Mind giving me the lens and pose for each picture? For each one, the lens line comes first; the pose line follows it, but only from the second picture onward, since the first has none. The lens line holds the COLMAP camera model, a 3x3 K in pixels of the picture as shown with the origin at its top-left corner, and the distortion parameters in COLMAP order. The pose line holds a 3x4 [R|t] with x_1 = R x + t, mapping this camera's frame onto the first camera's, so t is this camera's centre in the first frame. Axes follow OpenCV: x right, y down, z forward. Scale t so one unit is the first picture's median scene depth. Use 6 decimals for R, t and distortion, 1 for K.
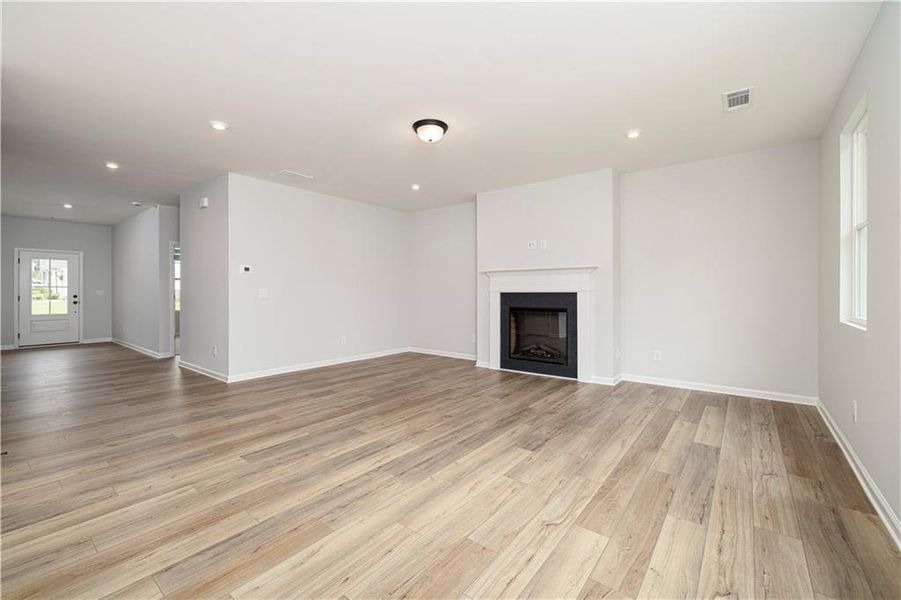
lens RADIAL K [[375.9, 0, 450.1], [0, 375.9, 294.4], [0, 0, 1]] dist [0.001093, 0.000354]
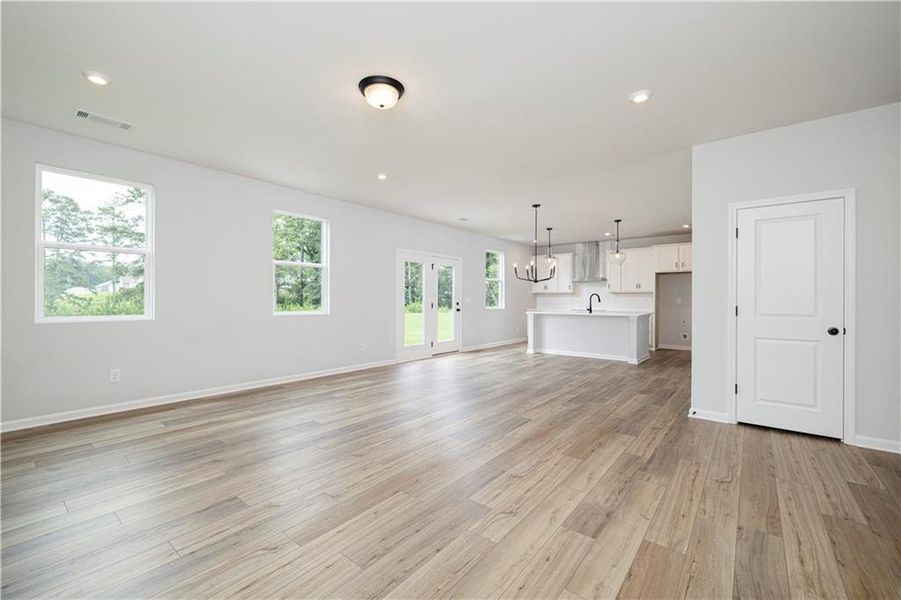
lens RADIAL K [[375.9, 0, 456.5], [0, 375.9, 300.5], [0, 0, 1]] dist [0.001093, 0.000354]
pose [[-0.999954, -0.004237, -0.008551, -0.192016], [-0.004318, 0.999946, 0.009414, -0.010317], [0.008510, 0.009451, -0.999919, 1.686320]]
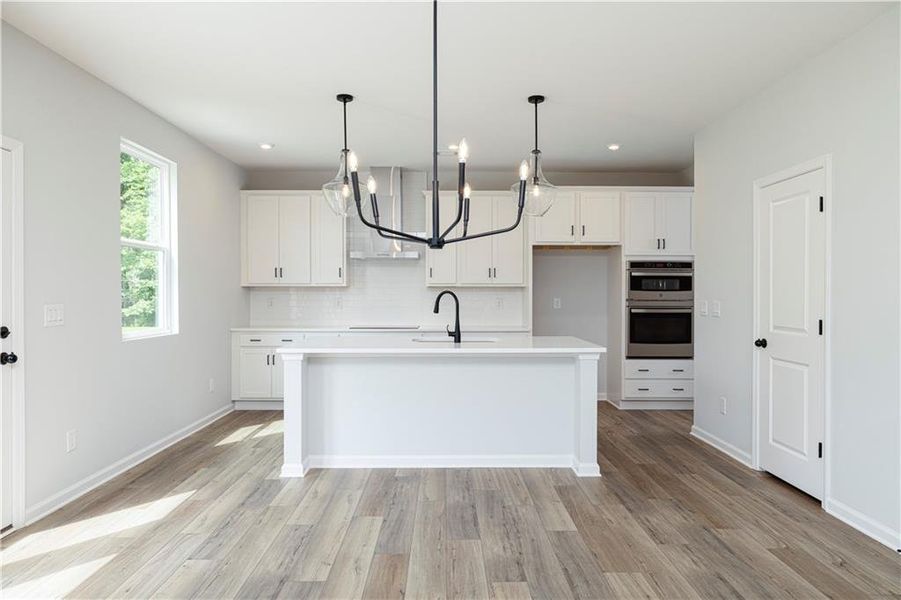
lens RADIAL K [[572.7, 0, 439.2], [0, 572.7, 300.5], [0, 0, 1]] dist [-0.000035, 0.004831]
pose [[-0.784748, 0.008197, -0.619761, -0.195752], [-0.005053, 0.999795, 0.019621, -0.036002], [0.619795, 0.018529, -0.784545, 0.497208]]
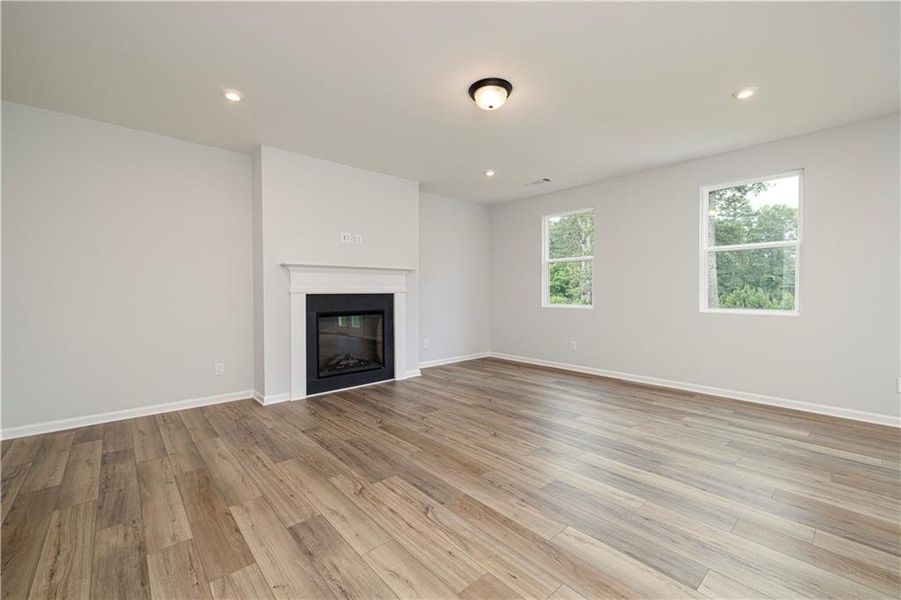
lens RADIAL K [[375.9, 0, 444.3], [0, 375.9, 291.7], [0, 0, 1]] dist [0.001093, 0.000354]
pose [[0.179880, 0.003094, 0.983684, -0.836123], [0.008078, 0.999957, -0.004622, -0.005348], [-0.983655, 0.008777, 0.179847, 0.899996]]
